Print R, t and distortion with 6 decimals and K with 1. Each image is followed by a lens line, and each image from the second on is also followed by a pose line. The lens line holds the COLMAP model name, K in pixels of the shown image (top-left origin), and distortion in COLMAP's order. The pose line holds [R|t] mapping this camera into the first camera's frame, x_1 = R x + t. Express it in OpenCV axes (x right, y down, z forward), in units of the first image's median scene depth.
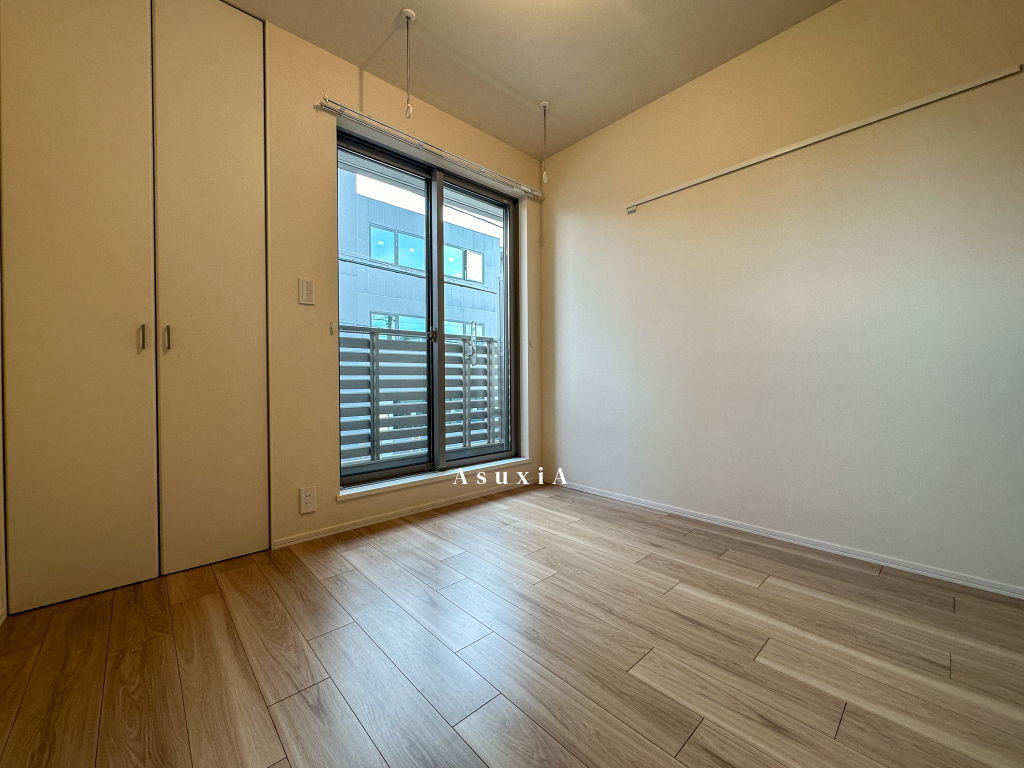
lens RADIAL K [[407.3, 0, 515.3], [0, 407.3, 384.3], [0, 0, 1]] dist [-0.002688, 0.000972]
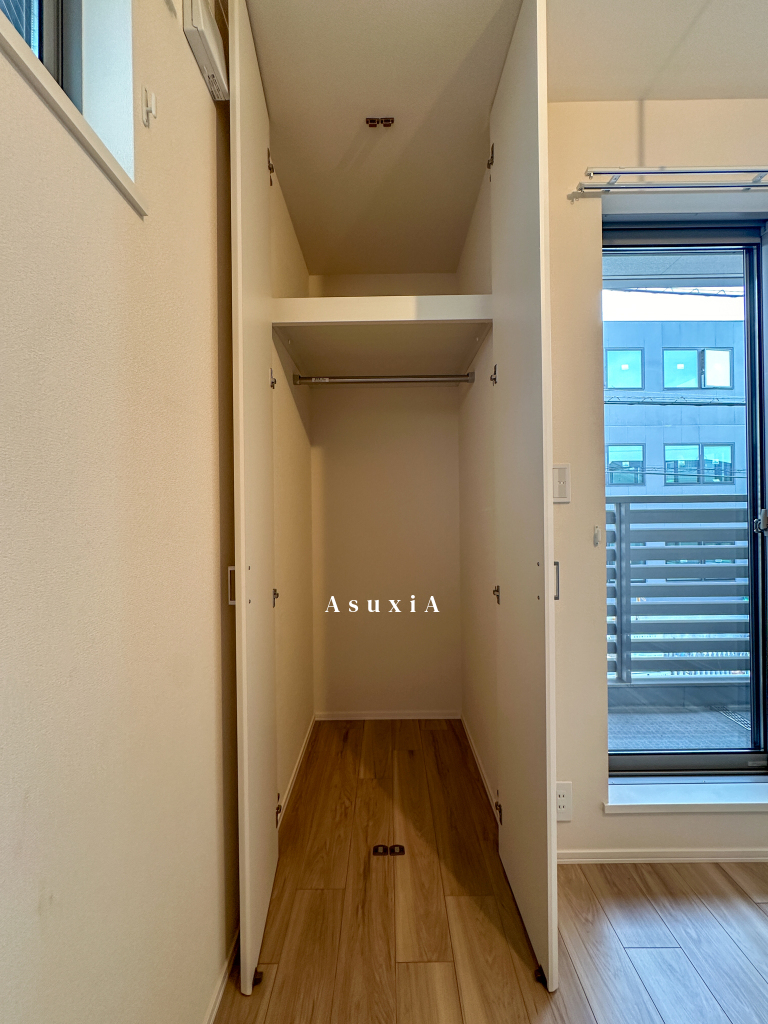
lens RADIAL K [[407.3, 0, 384.7], [0, 407.3, 511.4], [0, 0, 1]] dist [-0.002688, 0.000972]
pose [[0.720097, -0.006007, -0.693847, -0.231499], [-0.000582, 0.999957, -0.009261, -0.157140], [0.693873, 0.007073, 0.720063, 0.298475]]
